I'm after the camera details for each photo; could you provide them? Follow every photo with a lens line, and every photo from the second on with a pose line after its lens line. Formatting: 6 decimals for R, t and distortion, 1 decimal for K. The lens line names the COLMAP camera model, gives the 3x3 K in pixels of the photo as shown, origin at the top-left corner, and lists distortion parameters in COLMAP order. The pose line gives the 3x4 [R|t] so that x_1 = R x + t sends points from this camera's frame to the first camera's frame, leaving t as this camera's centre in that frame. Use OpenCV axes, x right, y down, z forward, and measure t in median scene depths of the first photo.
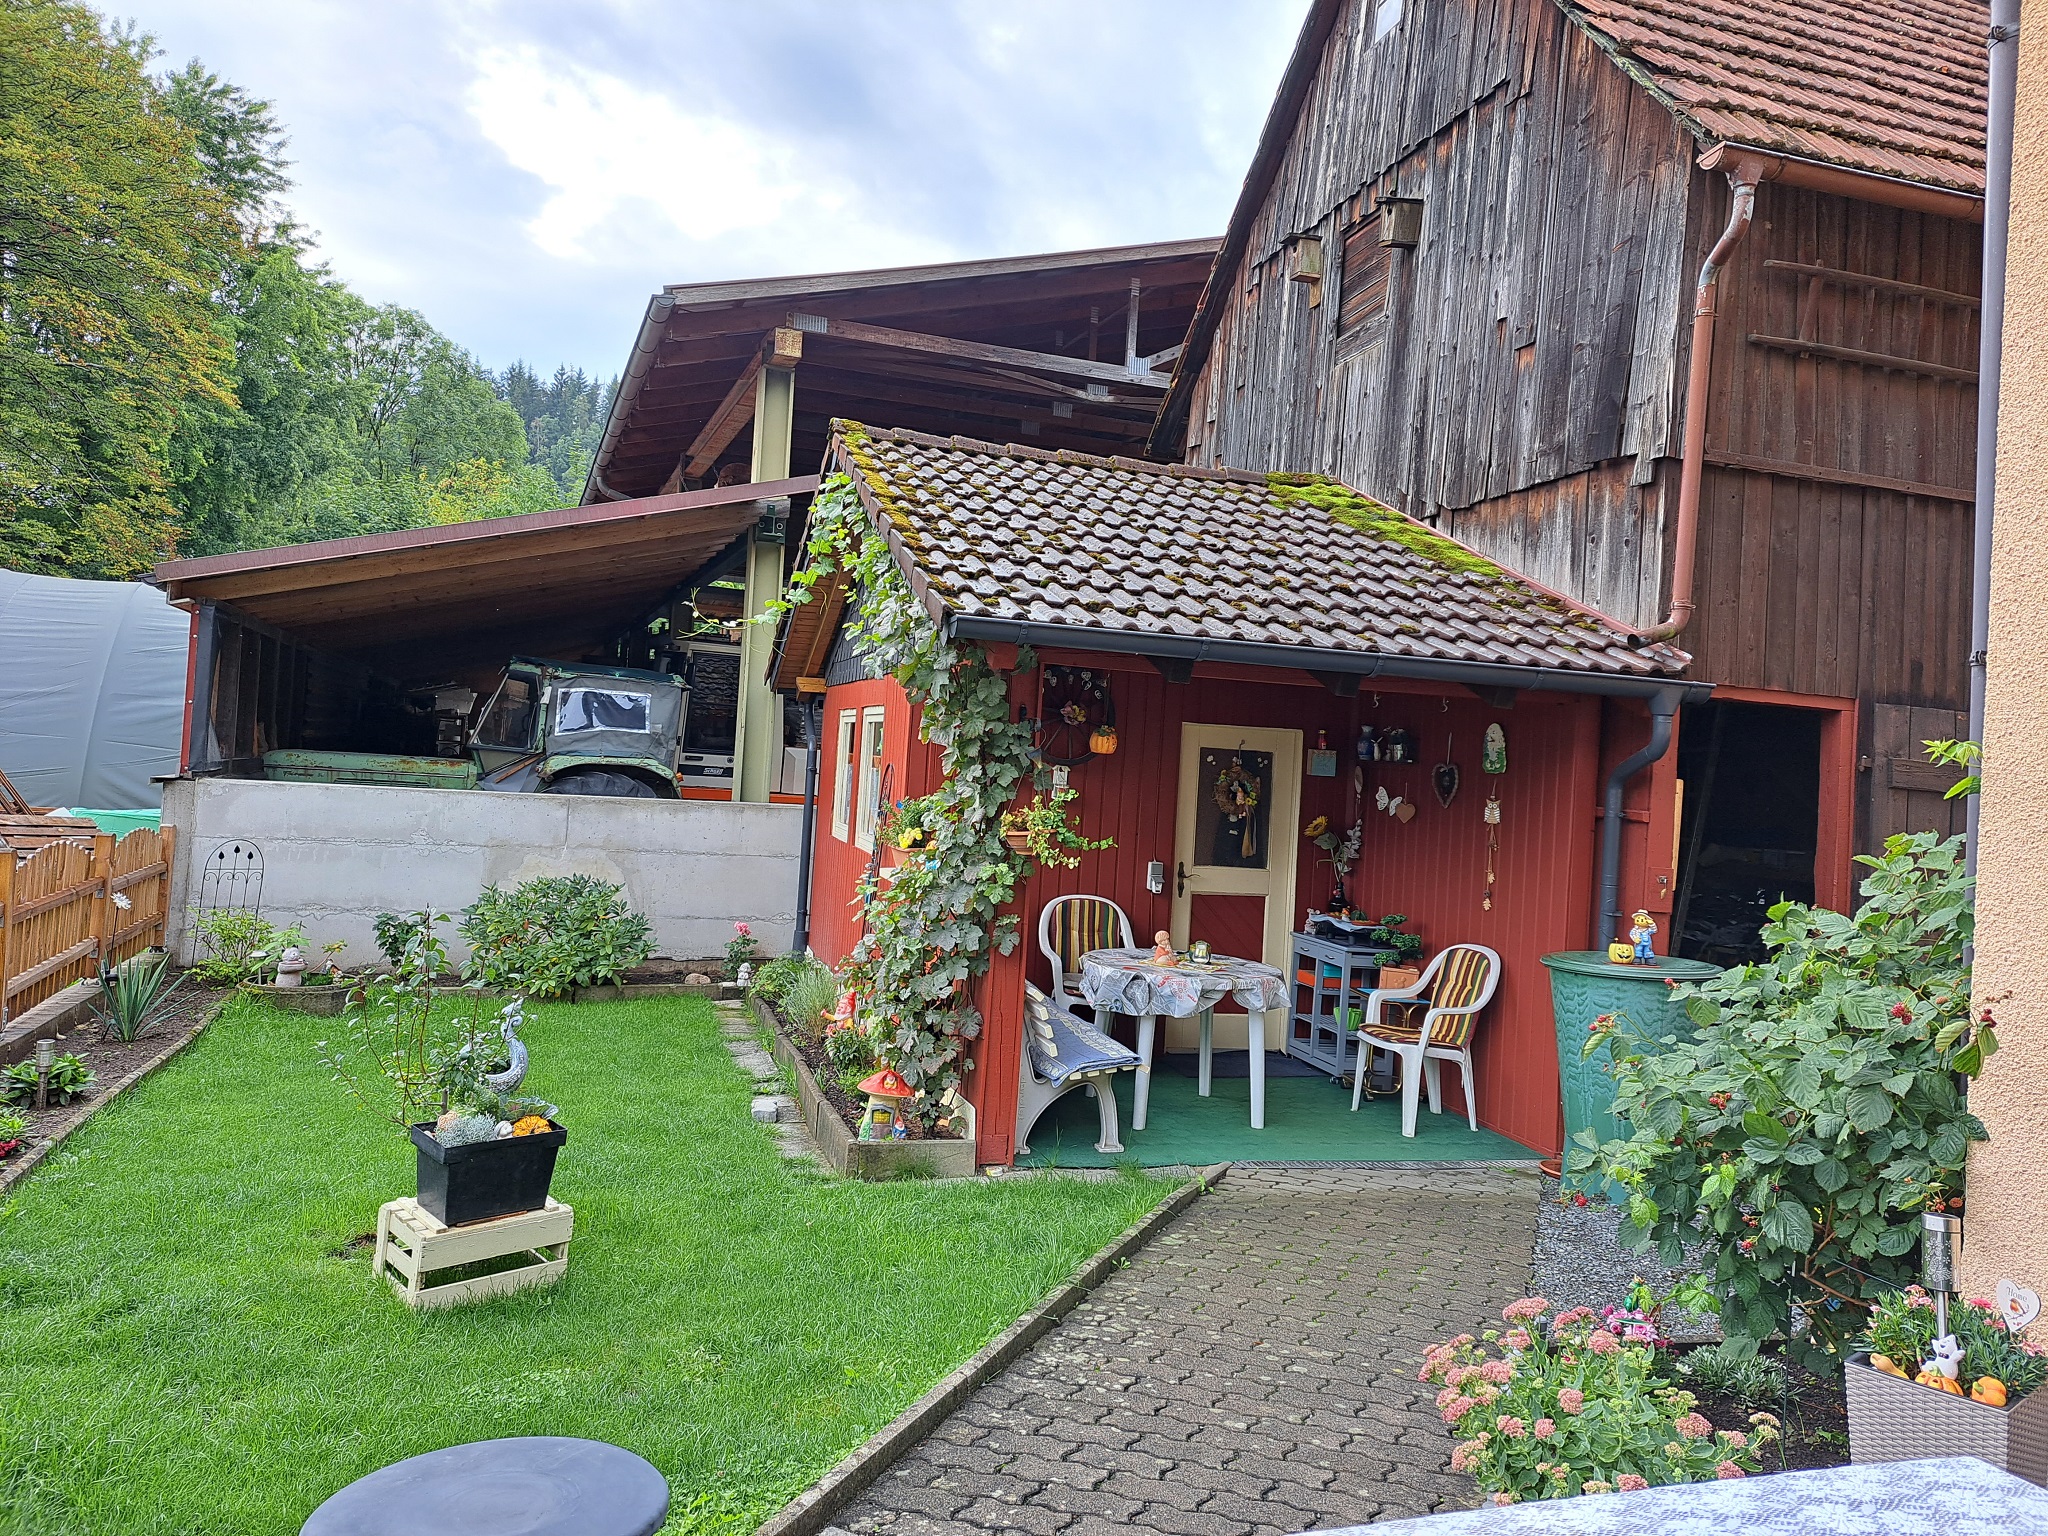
lens RADIAL K [[1478.8, 0, 1024.0], [0, 1478.8, 768.0], [0, 0, 1]] dist [0.003877, -0.007029]
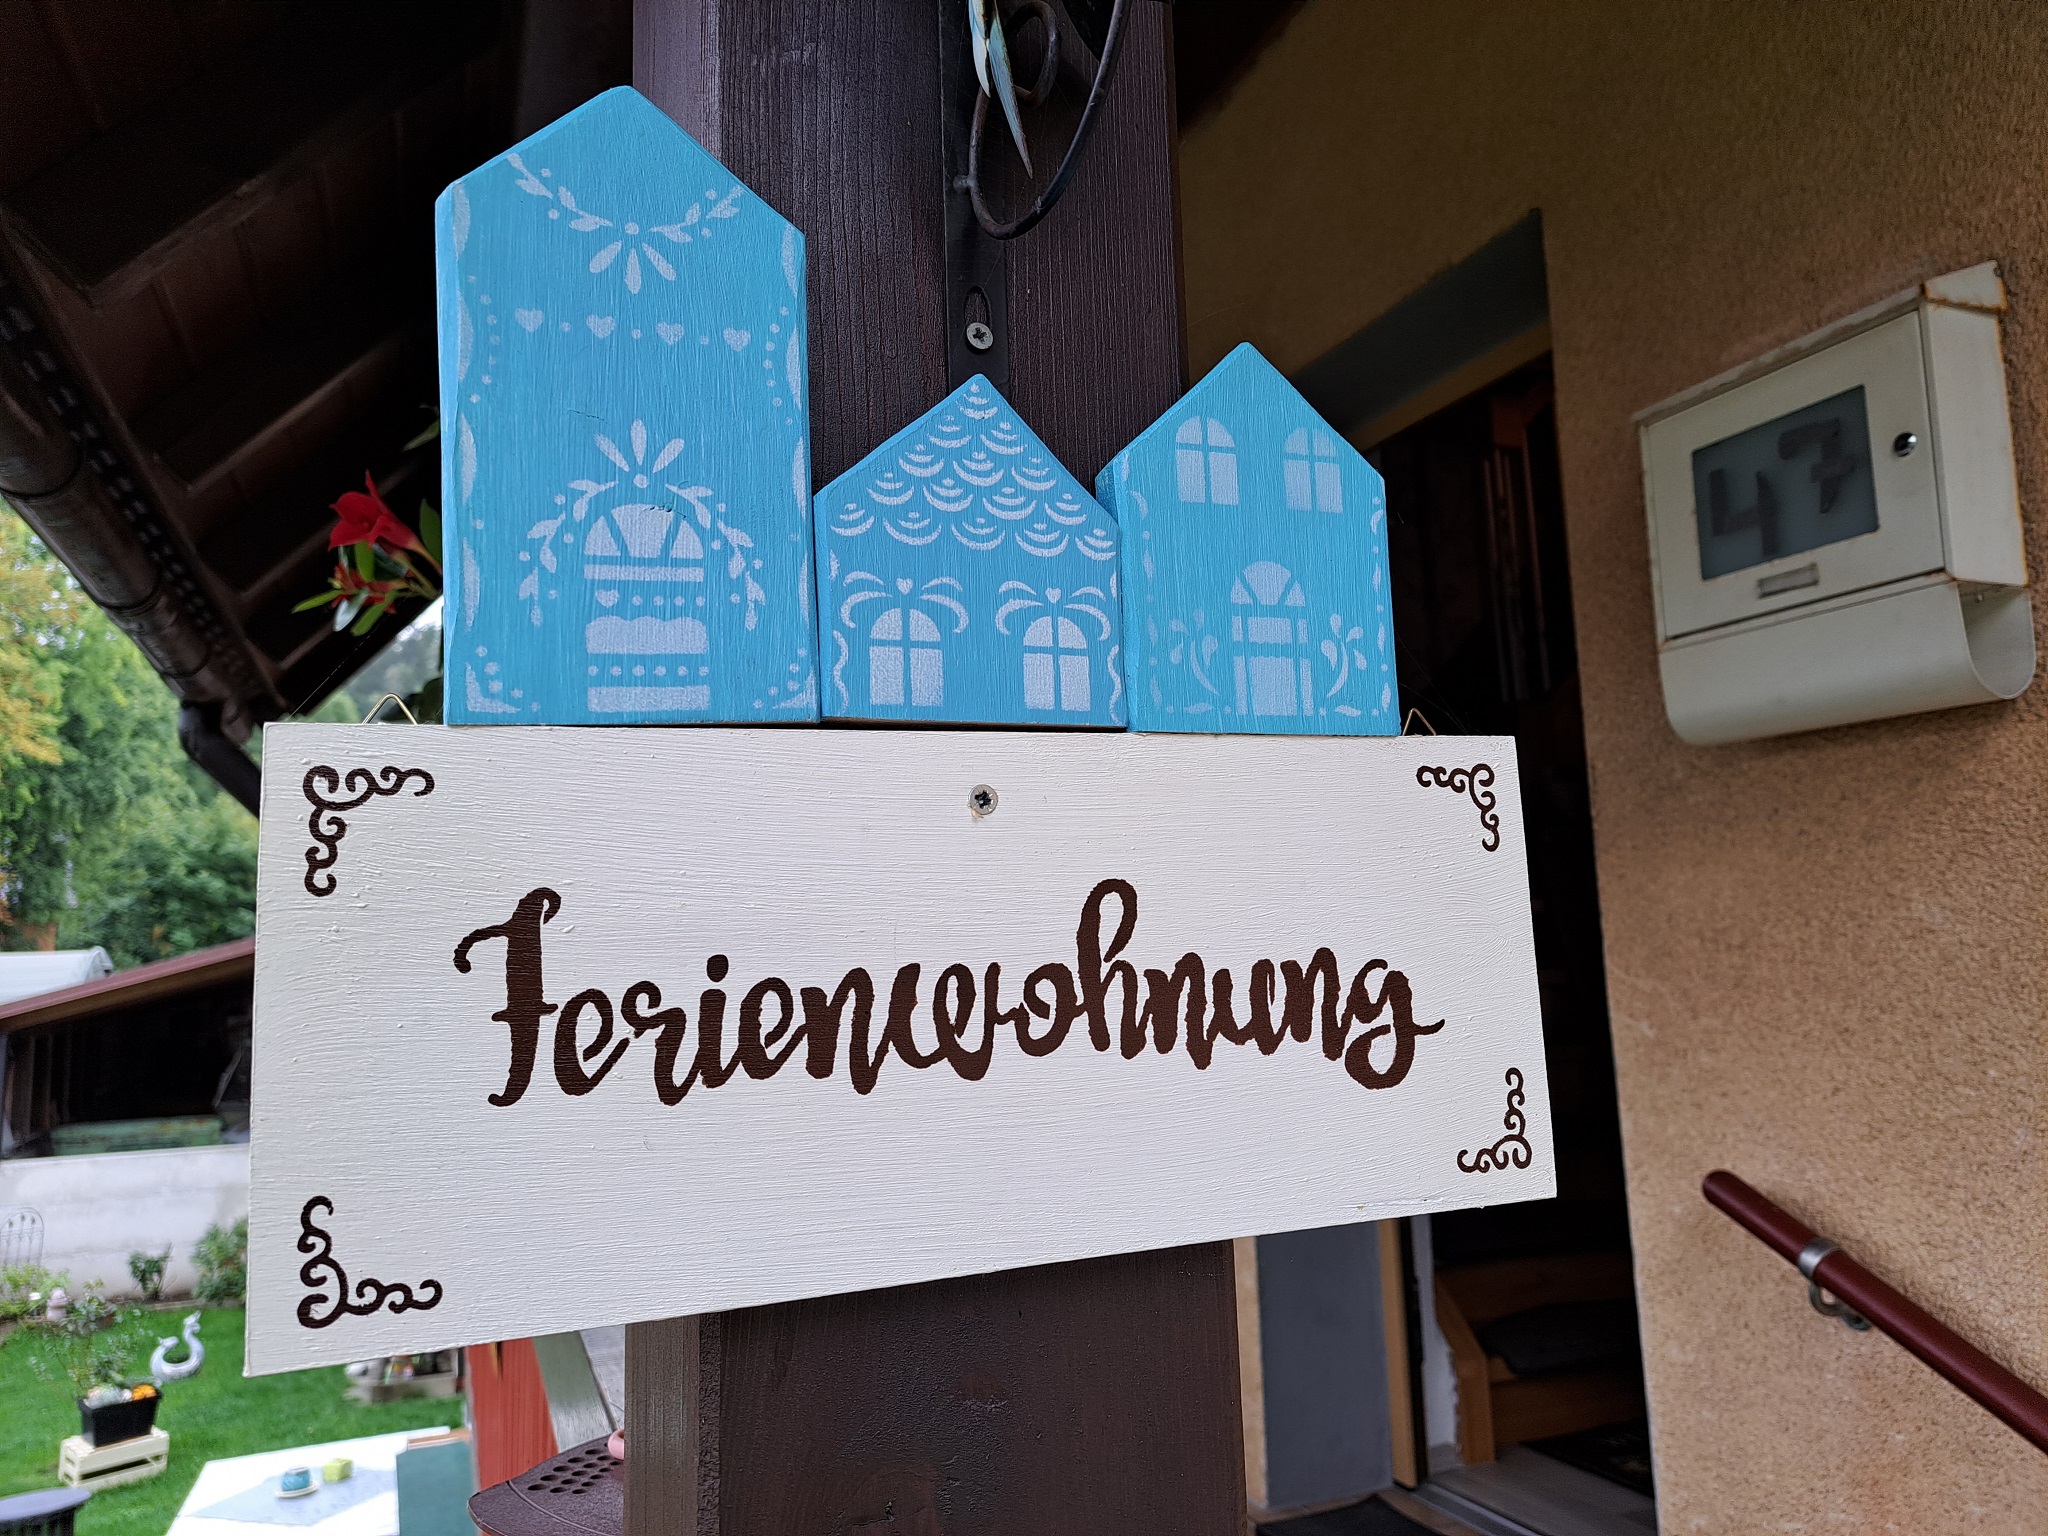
lens RADIAL K [[1478.8, 0, 1024.0], [0, 1478.8, 768.0], [0, 0, 1]] dist [0.003877, -0.007029]
pose [[0.992934, -0.084253, 0.083561, 0.295359], [0.094758, 0.986849, -0.130958, -0.083070], [-0.071429, 0.137951, 0.987860, -0.456933]]
